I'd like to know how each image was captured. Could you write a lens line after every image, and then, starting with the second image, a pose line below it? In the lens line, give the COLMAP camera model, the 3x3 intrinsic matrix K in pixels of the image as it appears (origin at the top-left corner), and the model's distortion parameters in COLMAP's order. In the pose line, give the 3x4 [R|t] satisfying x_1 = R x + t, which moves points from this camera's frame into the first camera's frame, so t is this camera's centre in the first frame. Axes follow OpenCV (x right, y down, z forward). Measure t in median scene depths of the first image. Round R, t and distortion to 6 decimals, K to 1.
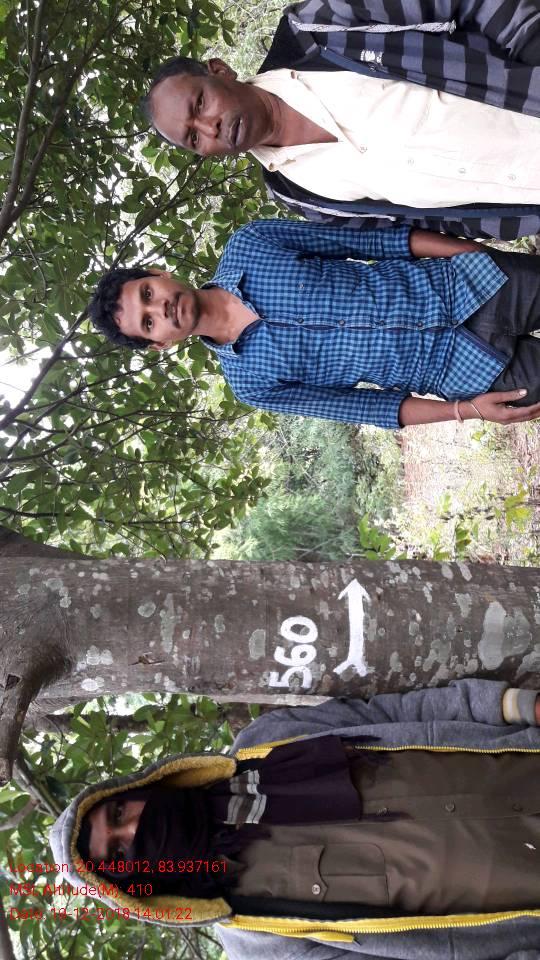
lens RADIAL K [[803.6, 0, 266.7], [0, 803.6, 484.5], [0, 0, 1]] dist [0.267116, -0.565542]
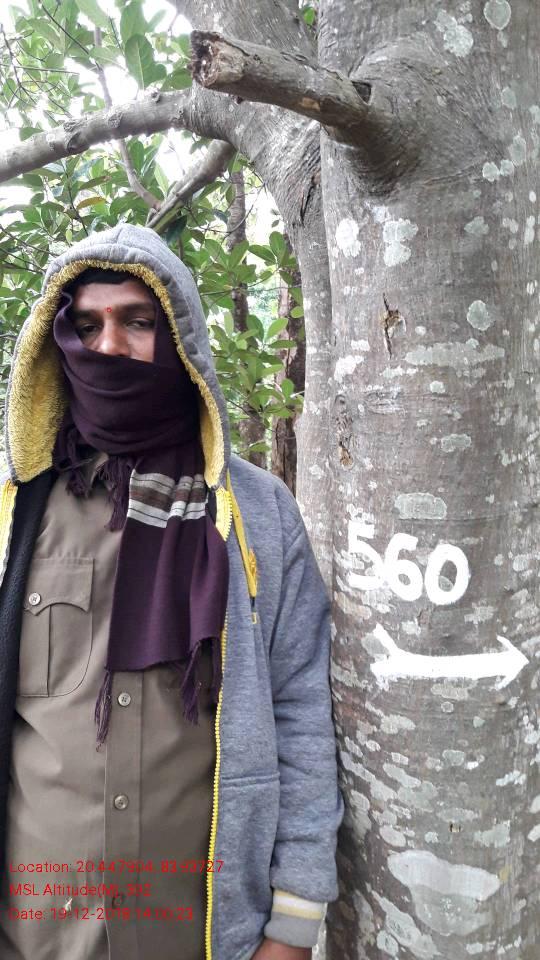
lens RADIAL K [[803.6, 0, 266.7], [0, 803.6, 484.5], [0, 0, 1]] dist [0.267116, -0.565542]
pose [[0.037635, 0.997931, 0.052121, -0.061979], [-0.970200, 0.023996, 0.241115, 0.158655], [0.239365, -0.059642, 0.969096, 0.378359]]
